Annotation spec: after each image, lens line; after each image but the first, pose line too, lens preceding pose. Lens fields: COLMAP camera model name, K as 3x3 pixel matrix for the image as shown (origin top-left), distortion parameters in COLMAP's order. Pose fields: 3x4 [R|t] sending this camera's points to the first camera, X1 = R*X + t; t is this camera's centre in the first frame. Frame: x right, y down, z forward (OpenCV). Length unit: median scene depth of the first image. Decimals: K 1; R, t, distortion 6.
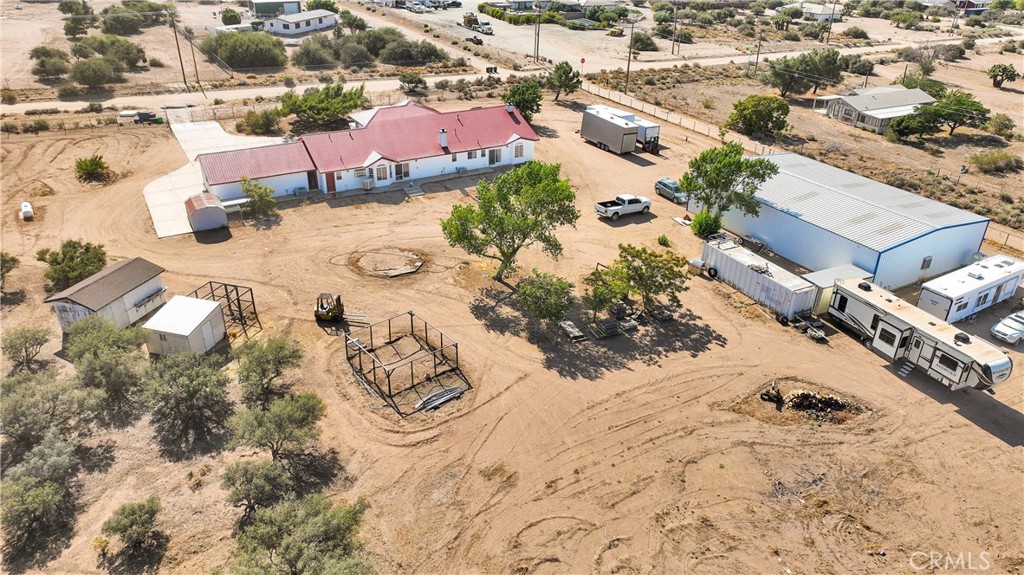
lens RADIAL K [[723.3, 0, 512.0], [0, 723.3, 287.5], [0, 0, 1]] dist [0.005151, 0.005107]
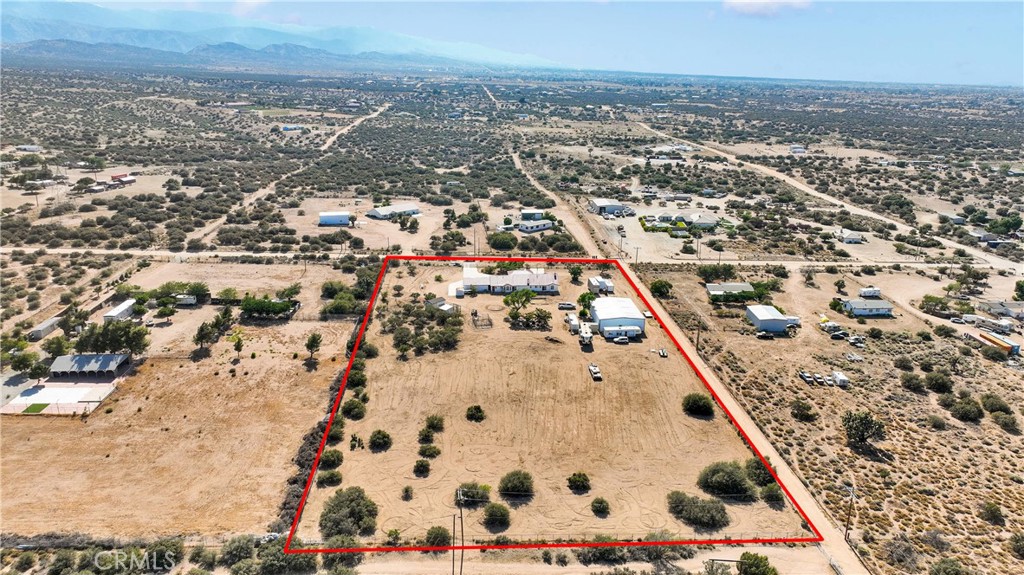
lens RADIAL K [[723.3, 0, 512.0], [0, 723.3, 287.5], [0, 0, 1]] dist [0.005151, 0.005107]
pose [[0.901321, 0.119221, -0.416420, 1.438433], [-0.196944, 0.969052, -0.148835, 0.396361], [0.385789, 0.216159, 0.896907, -2.382992]]
